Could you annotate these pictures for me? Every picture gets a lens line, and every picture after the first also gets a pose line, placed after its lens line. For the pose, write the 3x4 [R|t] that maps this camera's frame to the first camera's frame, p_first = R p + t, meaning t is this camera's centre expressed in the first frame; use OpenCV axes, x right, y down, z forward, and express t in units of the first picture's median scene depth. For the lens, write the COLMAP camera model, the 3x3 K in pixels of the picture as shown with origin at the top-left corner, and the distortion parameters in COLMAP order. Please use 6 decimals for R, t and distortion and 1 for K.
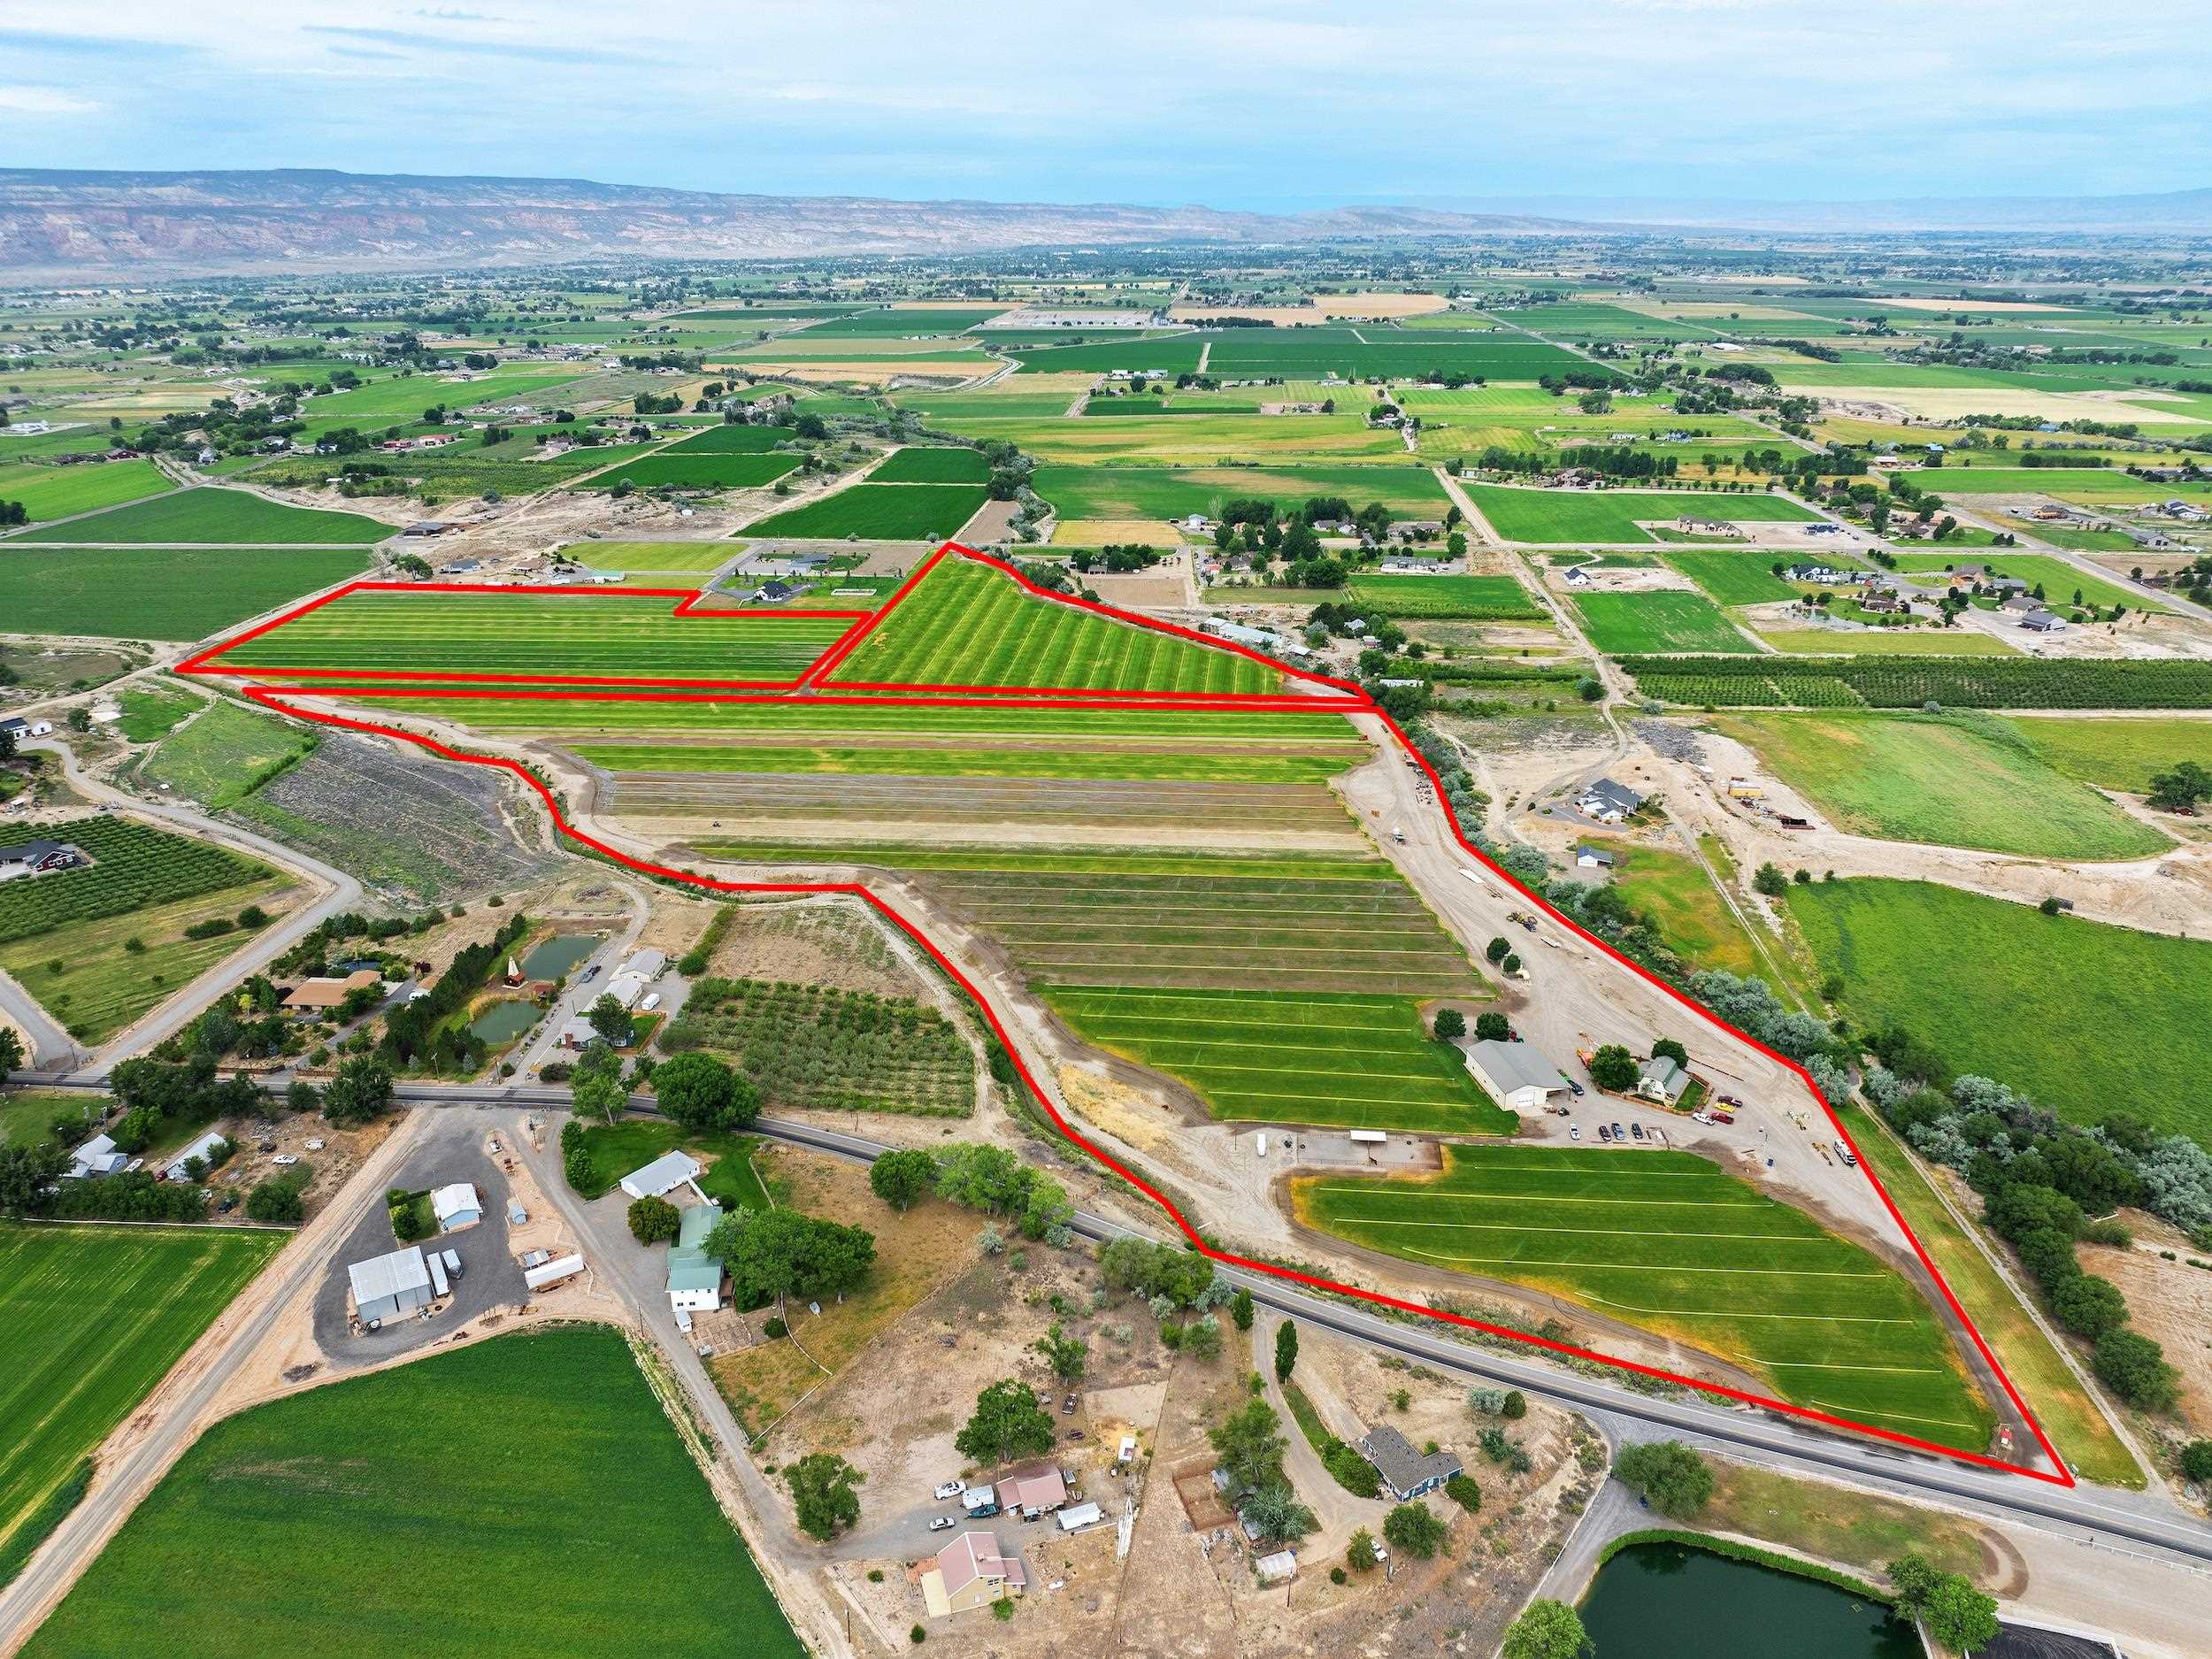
lens RADIAL K [[1567.8, 0, 1106.4], [0, 1567.8, 825.5], [0, 0, 1]] dist [-0.051648, 0.025804]
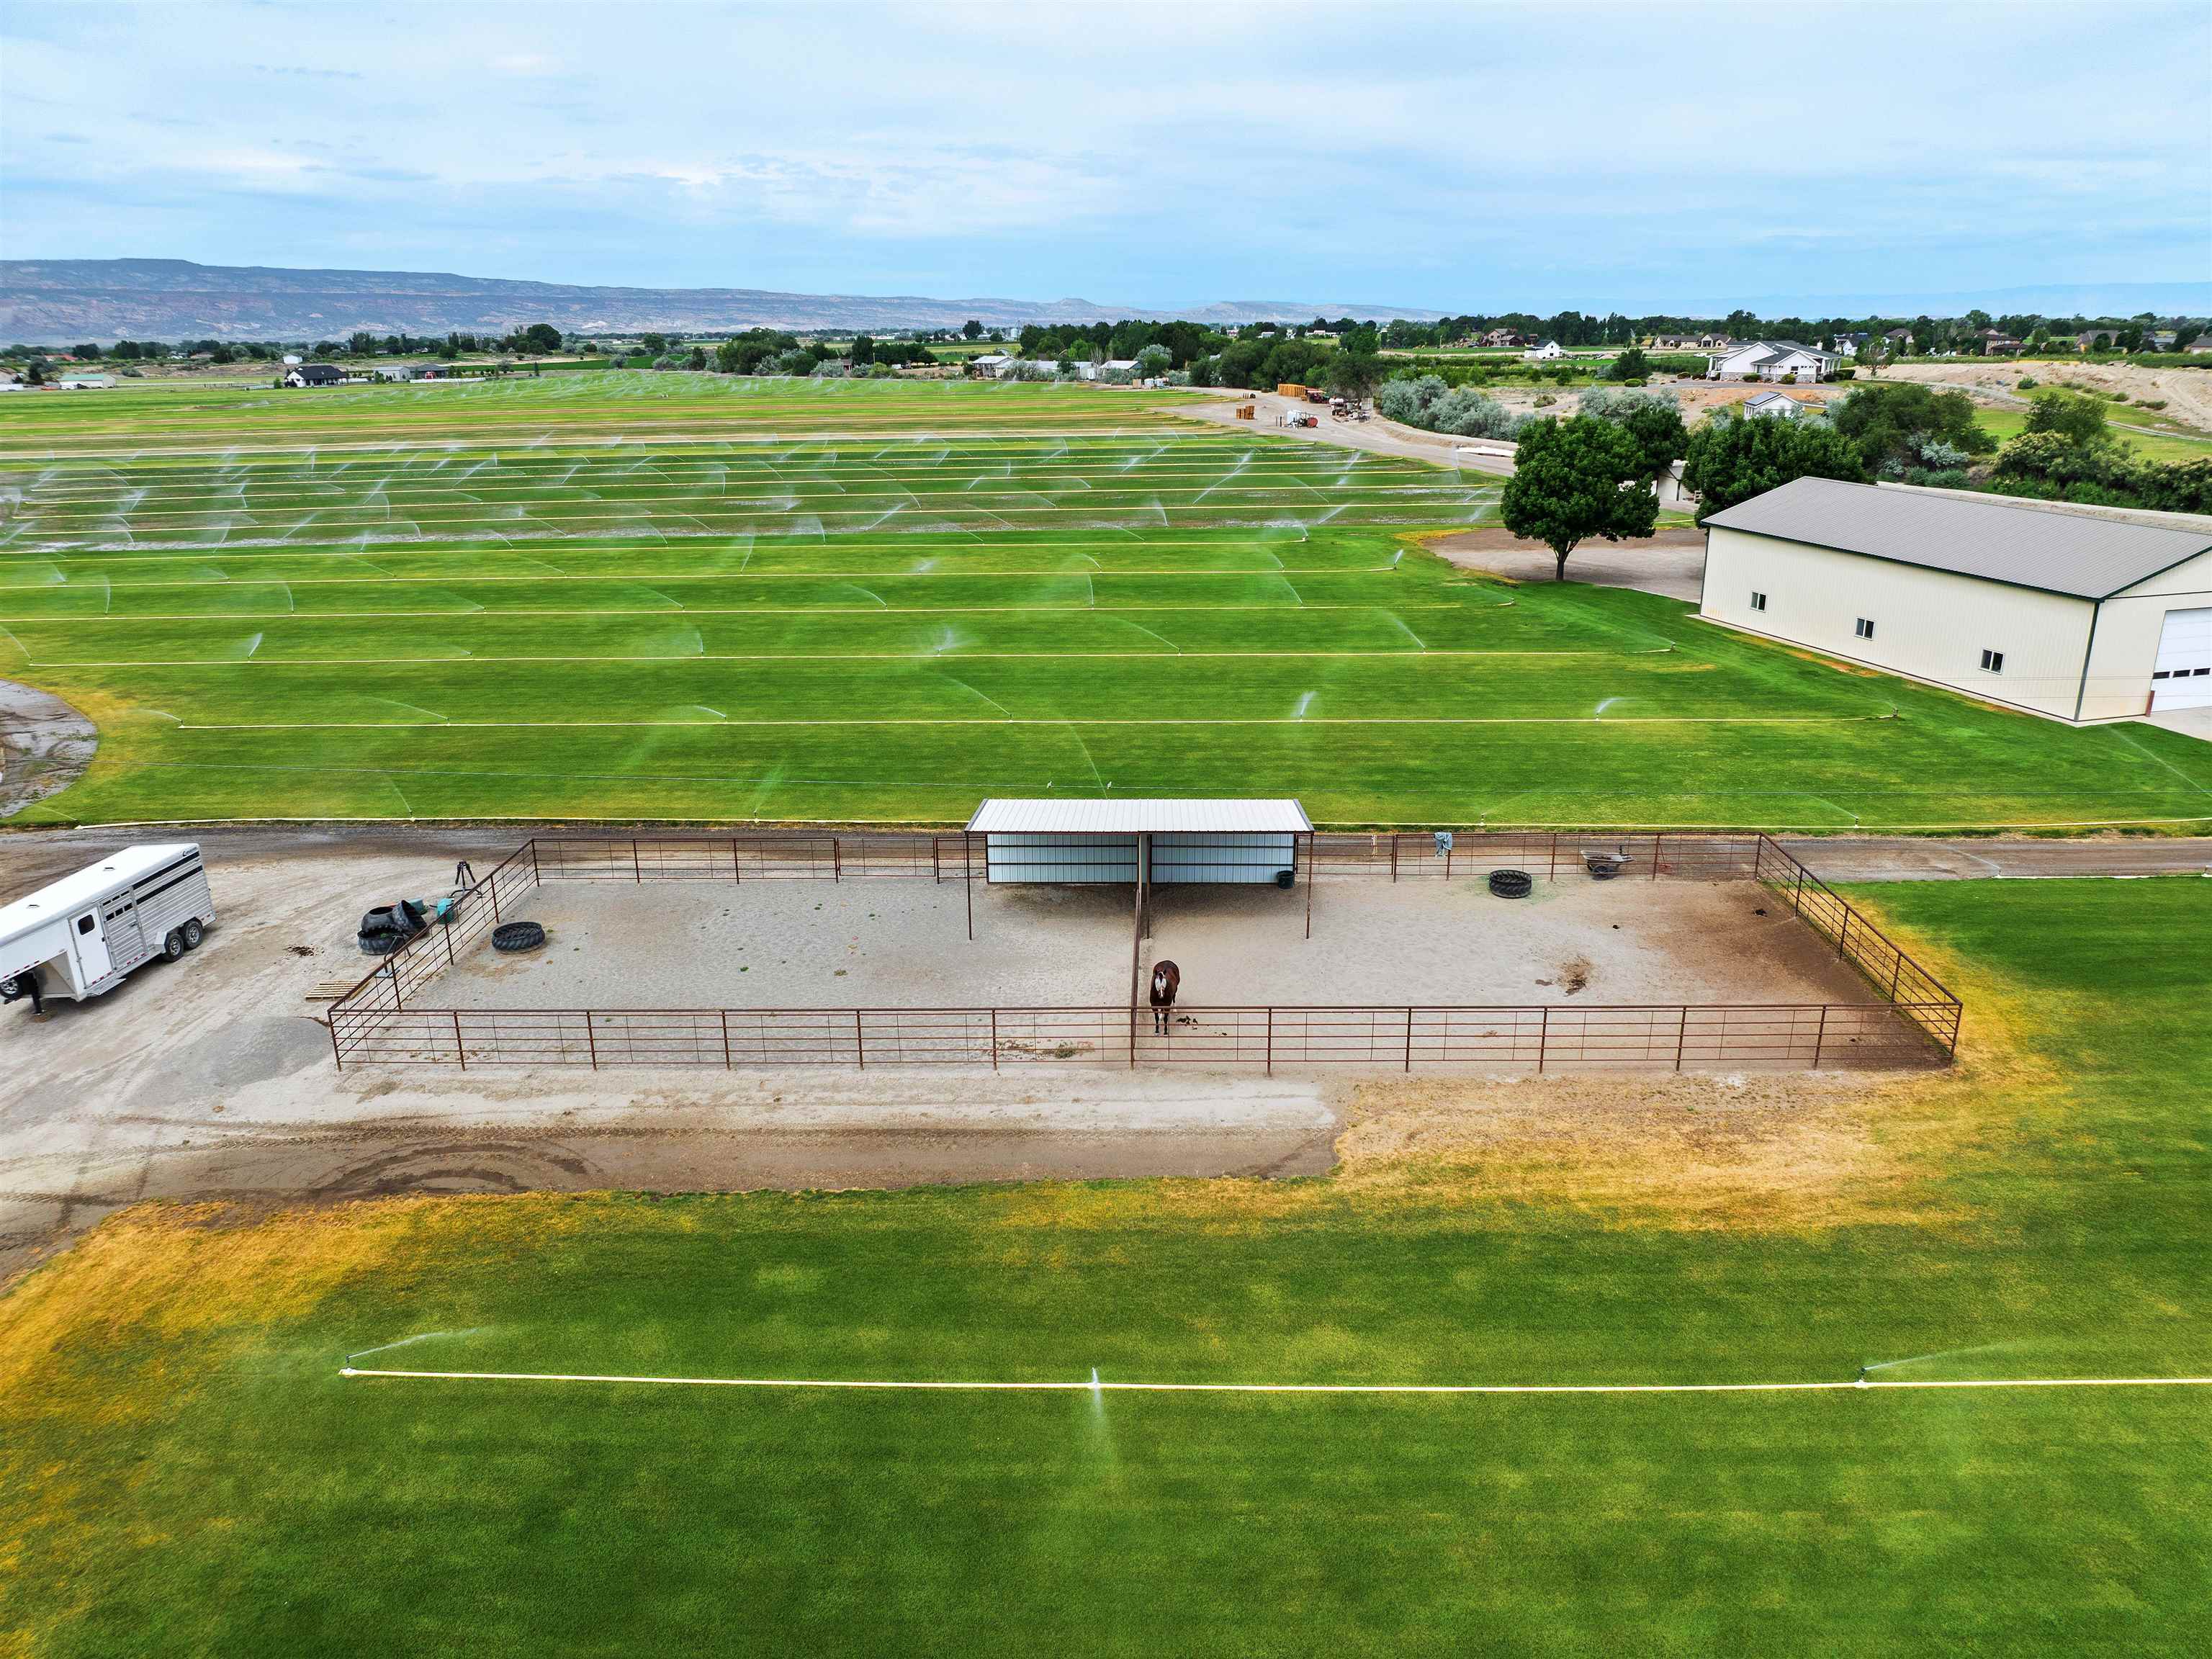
lens RADIAL K [[1567.8, 0, 1102.9], [0, 1567.8, 832.3], [0, 0, 1]] dist [-0.051648, 0.025804]
pose [[0.997596, -0.029332, 0.062791, 0.151412], [0.032781, 0.997969, -0.054615, 0.194935], [-0.061061, 0.056542, 0.996531, 0.854334]]
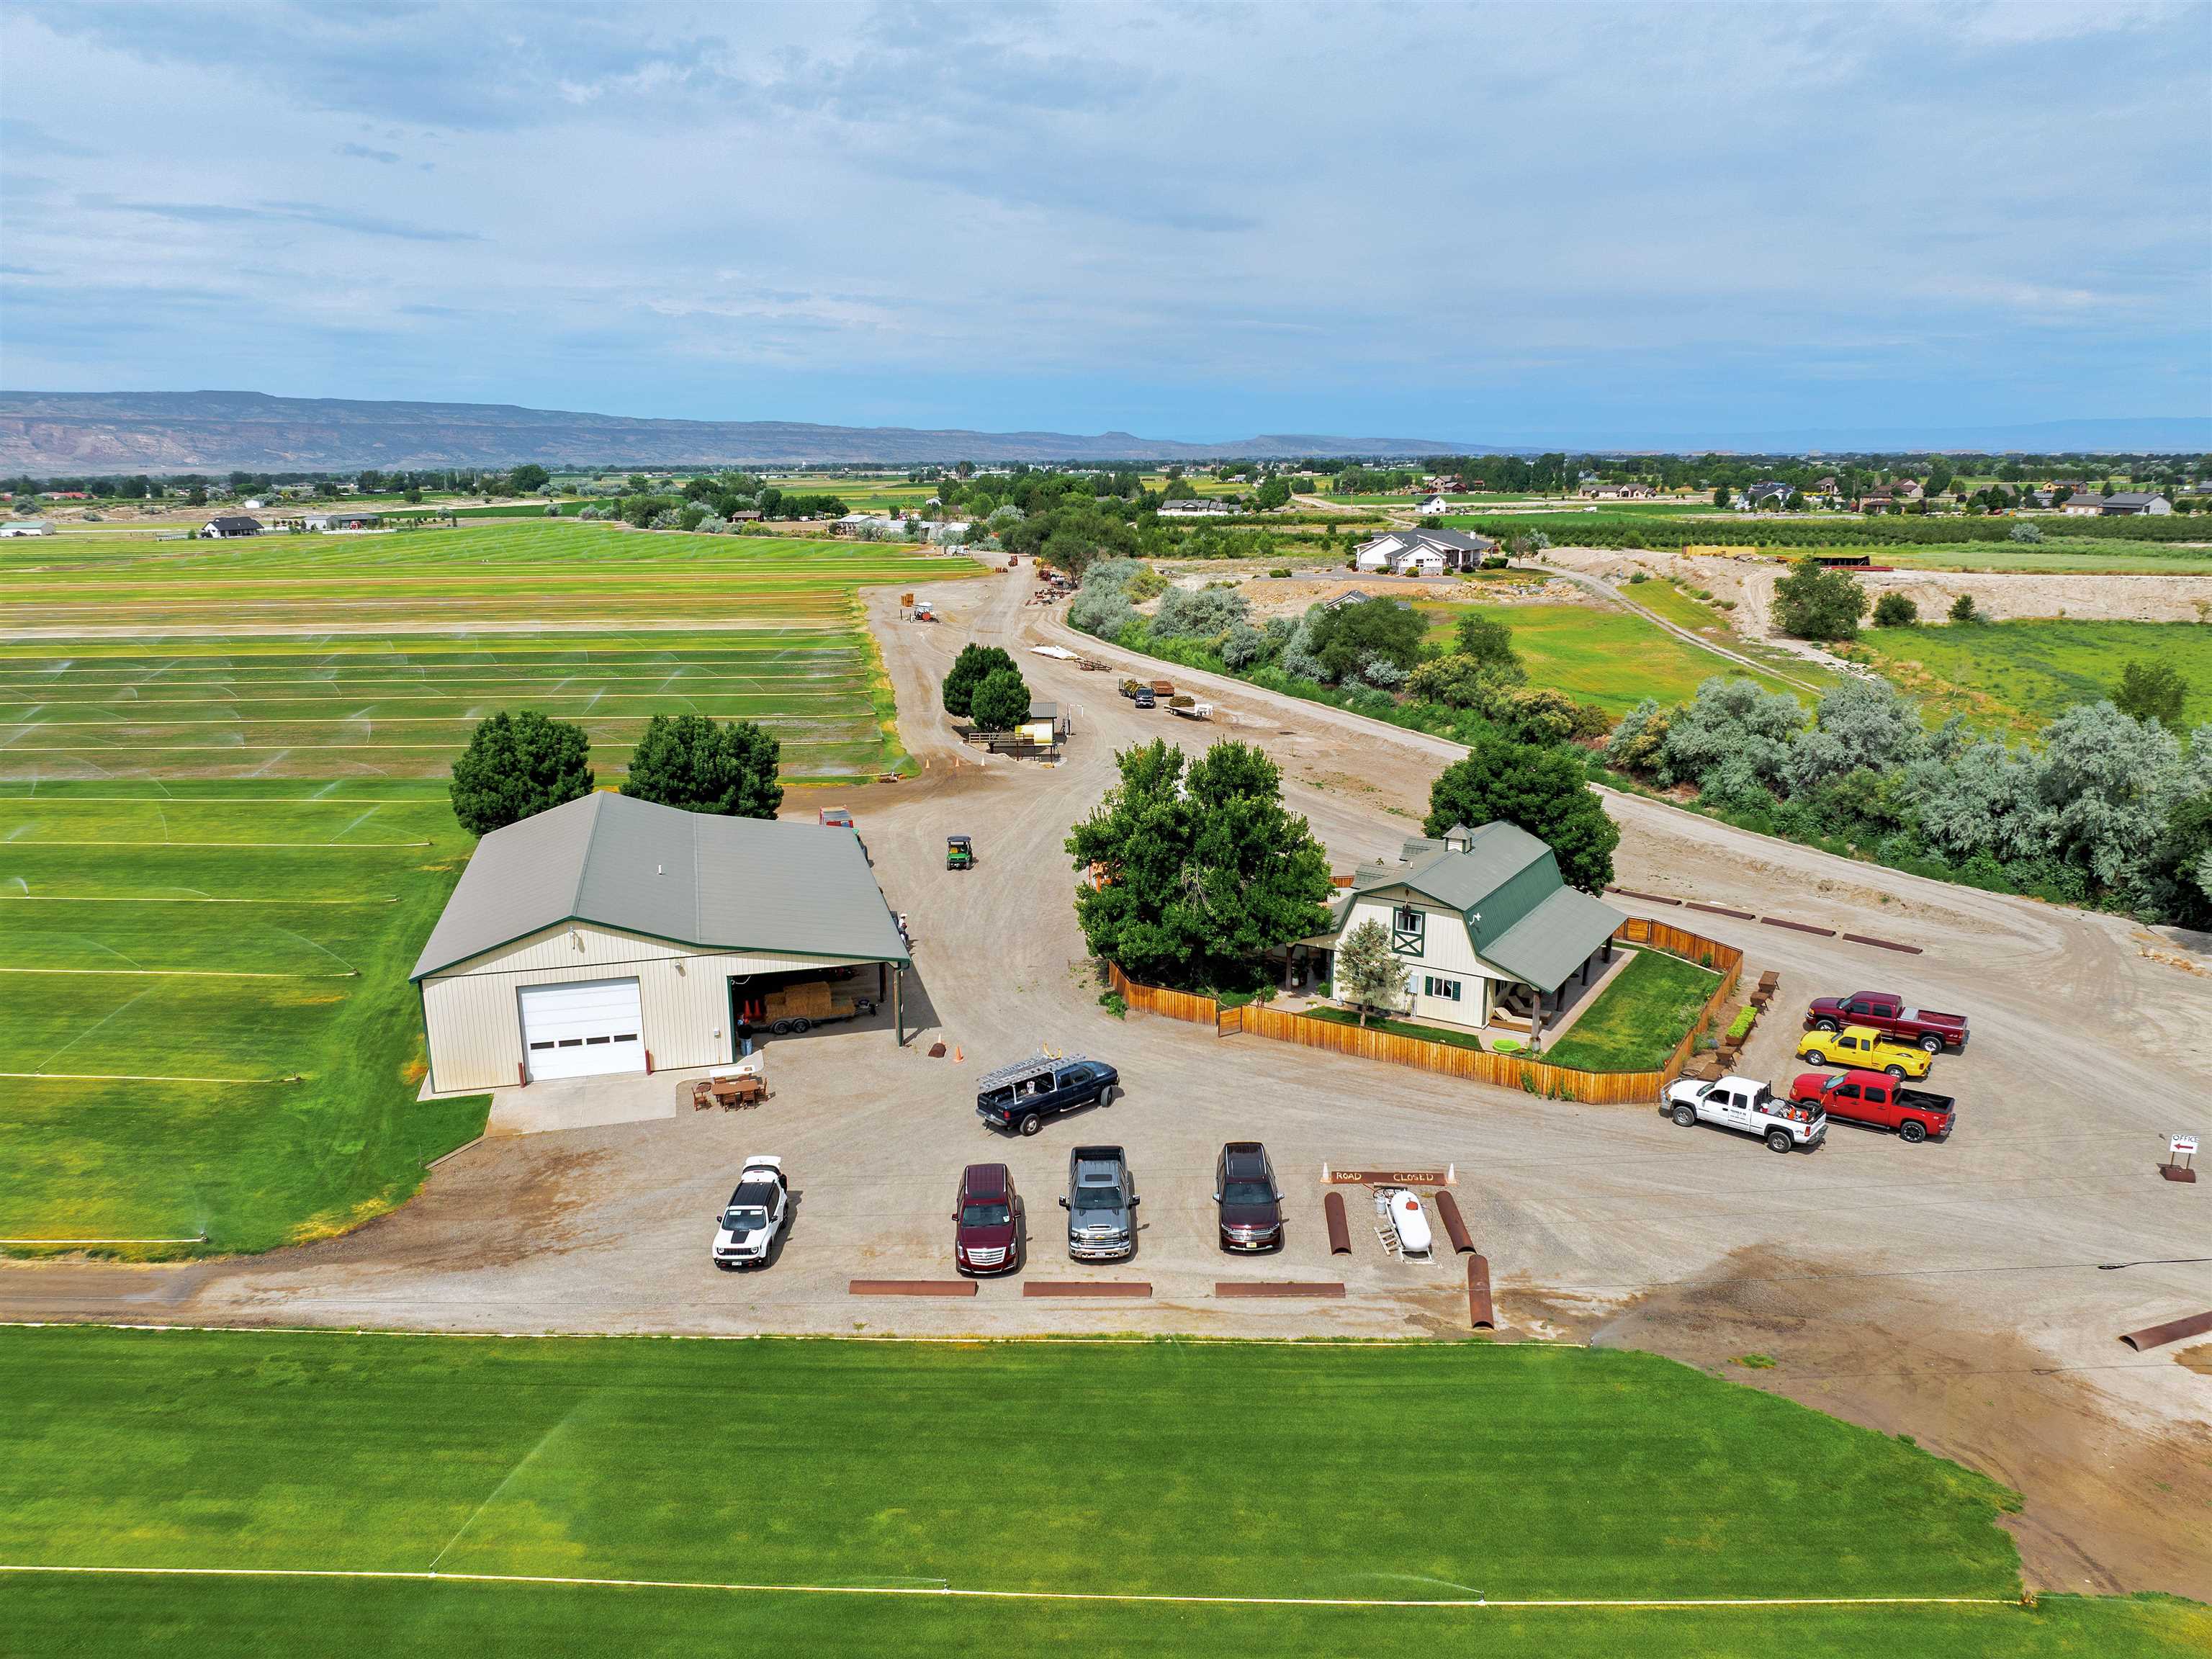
lens RADIAL K [[1567.8, 0, 1106.5], [0, 1567.8, 836.7], [0, 0, 1]] dist [-0.051648, 0.025804]
pose [[0.999132, -0.014870, 0.038908, 0.312839], [0.019854, 0.991178, -0.131040, 0.176738], [-0.036616, 0.131699, 0.990613, 0.836284]]
